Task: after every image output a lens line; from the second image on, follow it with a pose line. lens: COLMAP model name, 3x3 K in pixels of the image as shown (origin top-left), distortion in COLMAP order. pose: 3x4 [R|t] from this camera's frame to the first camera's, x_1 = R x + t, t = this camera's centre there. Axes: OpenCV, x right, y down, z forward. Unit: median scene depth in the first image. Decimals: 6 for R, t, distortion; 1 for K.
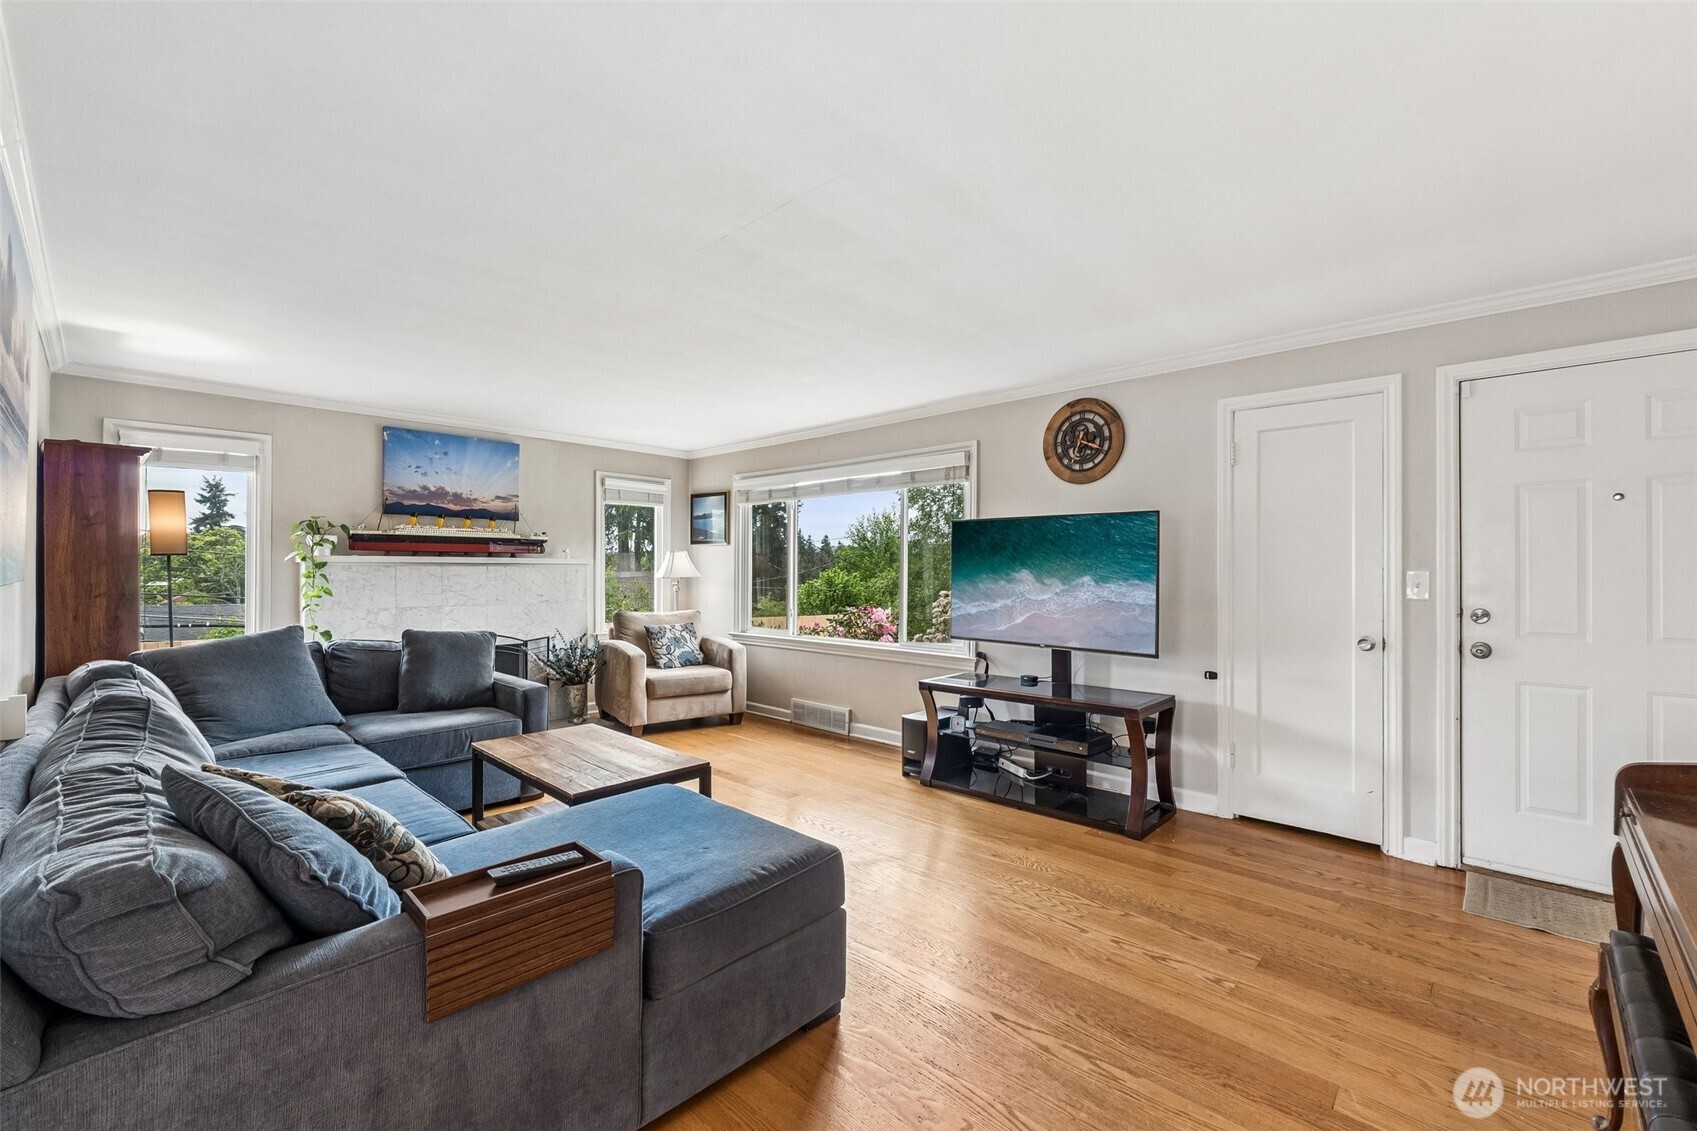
lens RADIAL K [[705.6, 0, 850.8], [0, 705.6, 569.5], [0, 0, 1]] dist [-0.006800, 0.000105]
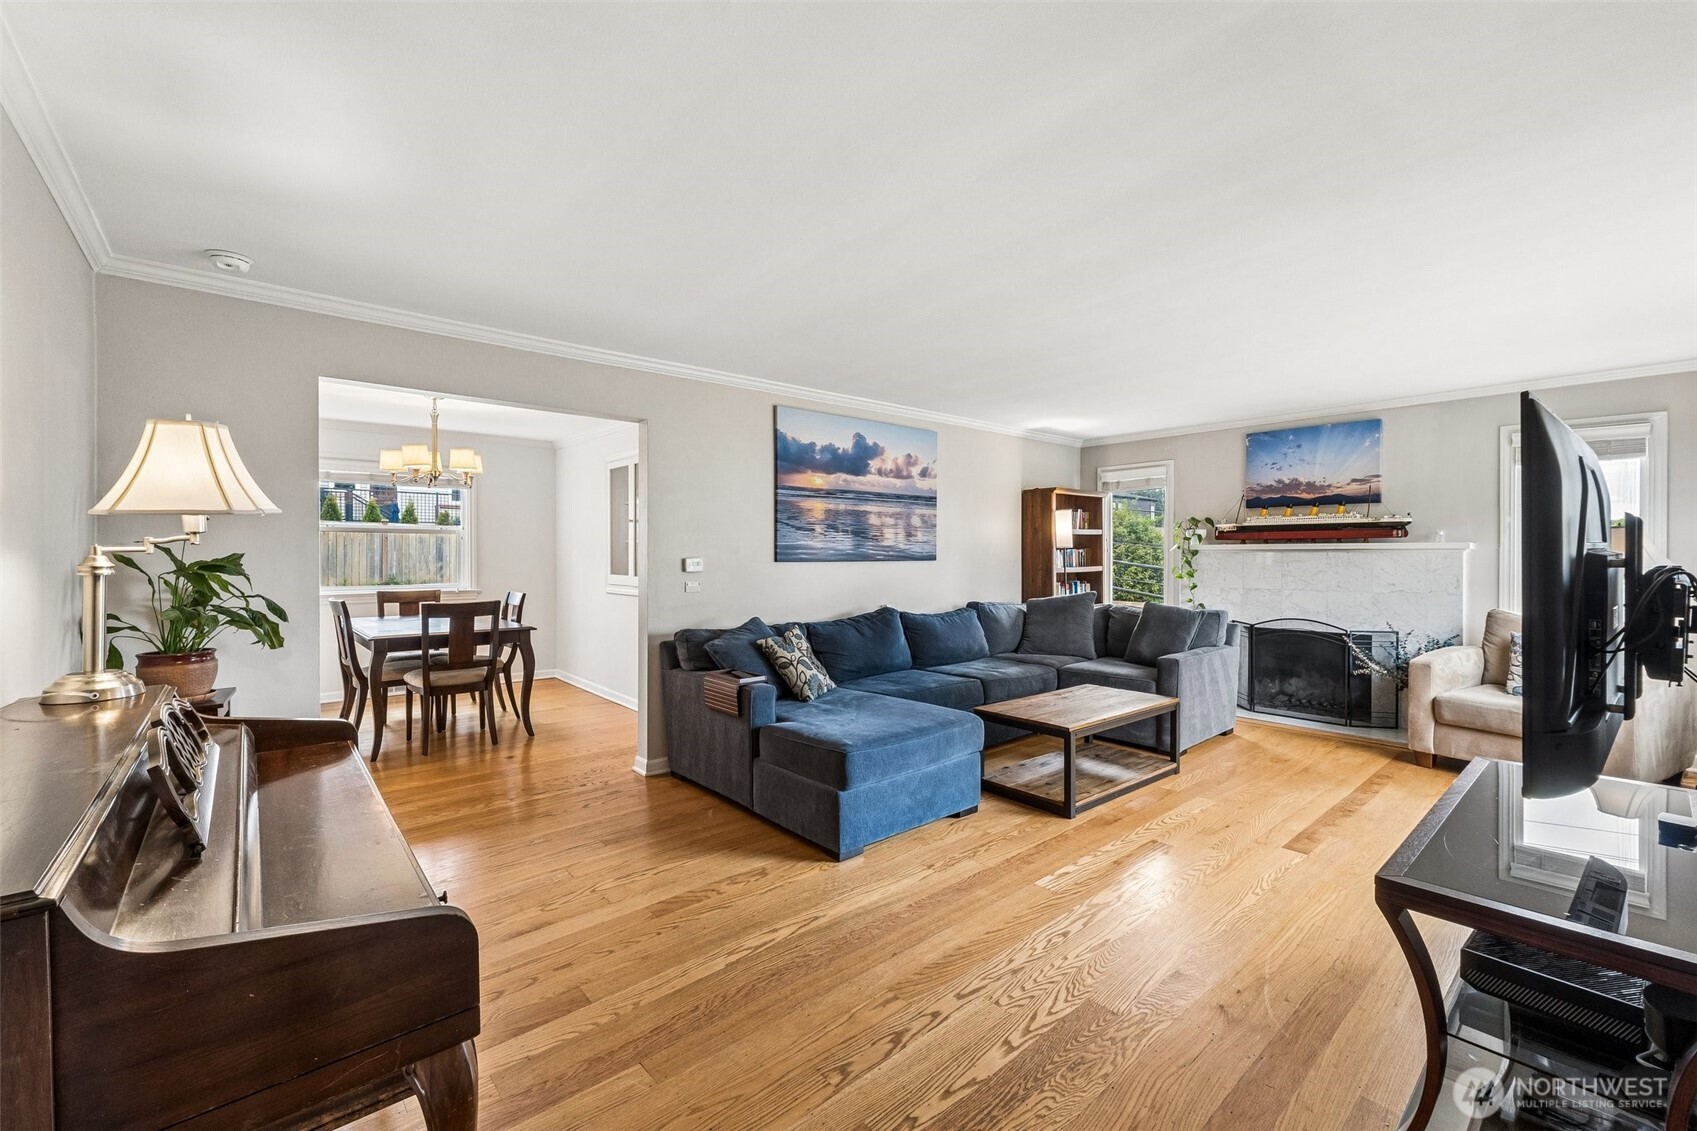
lens RADIAL K [[705.6, 0, 872.4], [0, 705.6, 560.6], [0, 0, 1]] dist [-0.006800, 0.000105]
pose [[-0.082670, 0.007011, -0.996552, 0.537870], [-0.001410, 0.999973, 0.007152, 0.000910], [0.996576, 0.001996, -0.082658, 0.451392]]
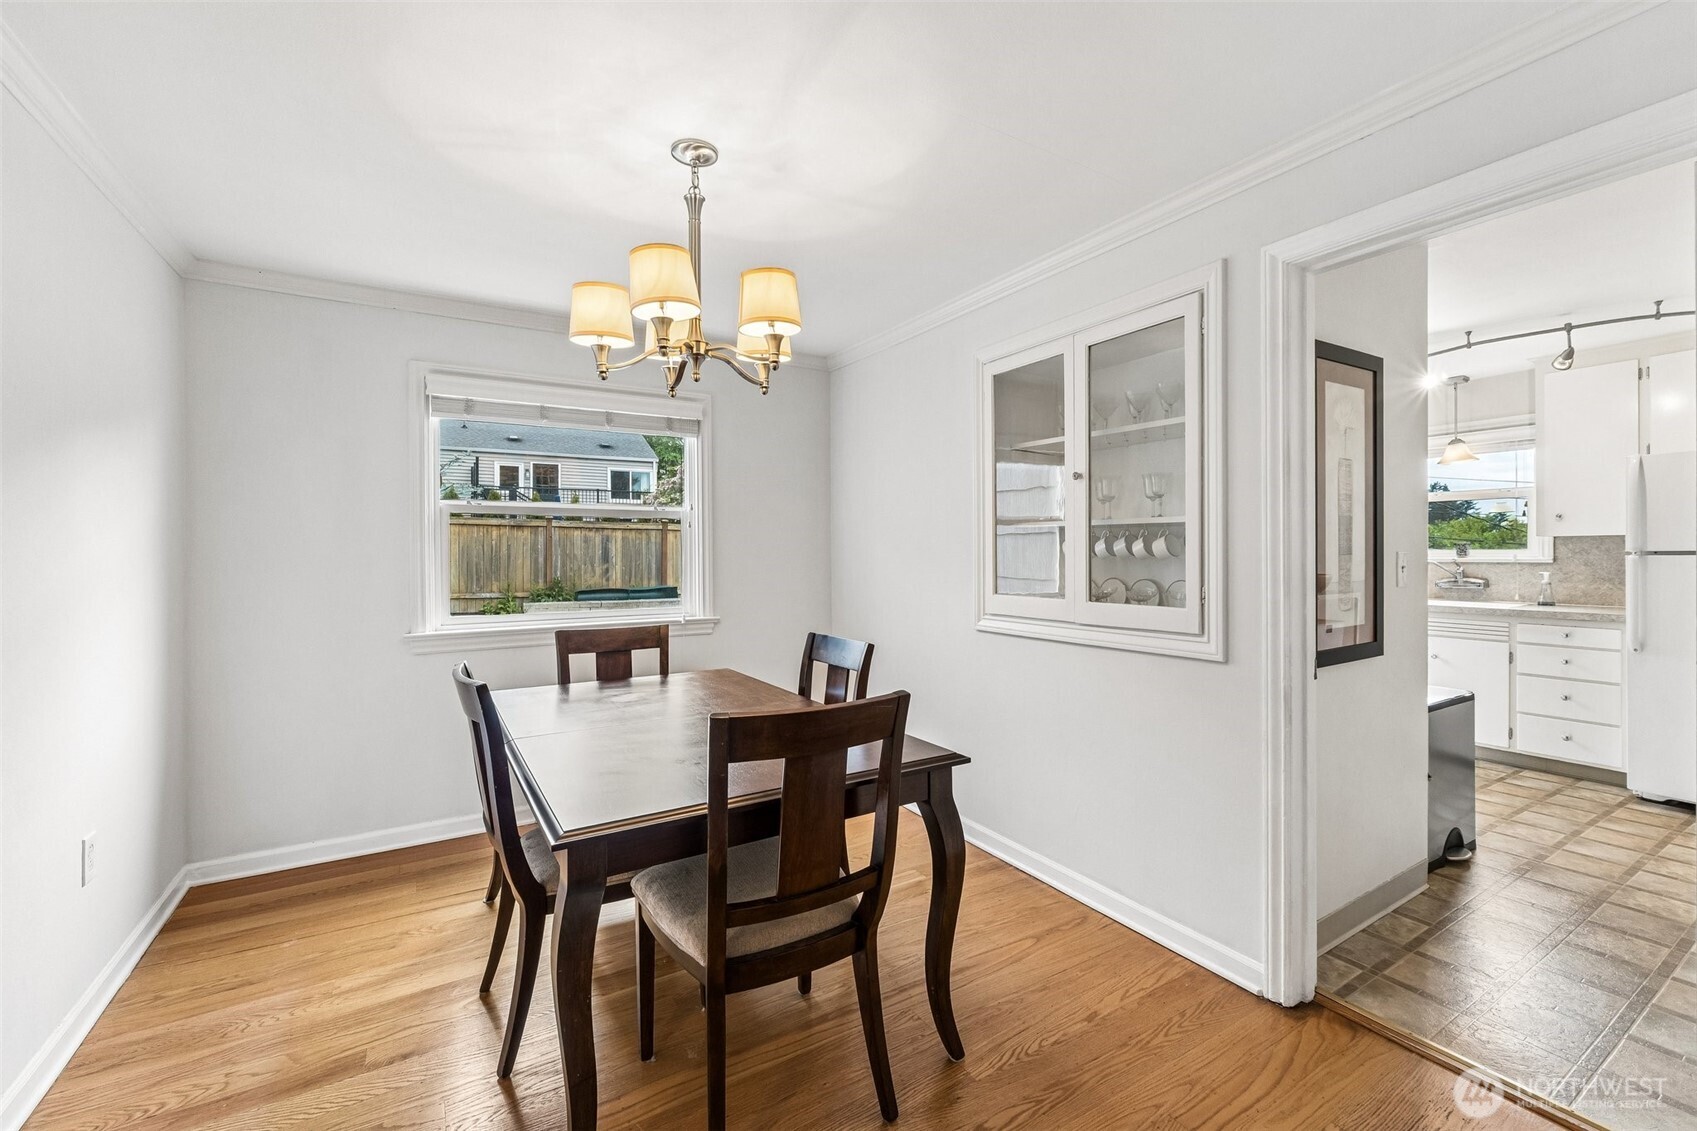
lens RADIAL K [[705.6, 0, 867.2], [0, 705.6, 557.2], [0, 0, 1]] dist [-0.006800, 0.000105]
pose [[-0.255988, 0.001599, -0.966679, 0.312374], [0.001463, 0.999998, 0.001267, 0.001969], [0.966679, -0.001090, -0.255990, 0.256500]]
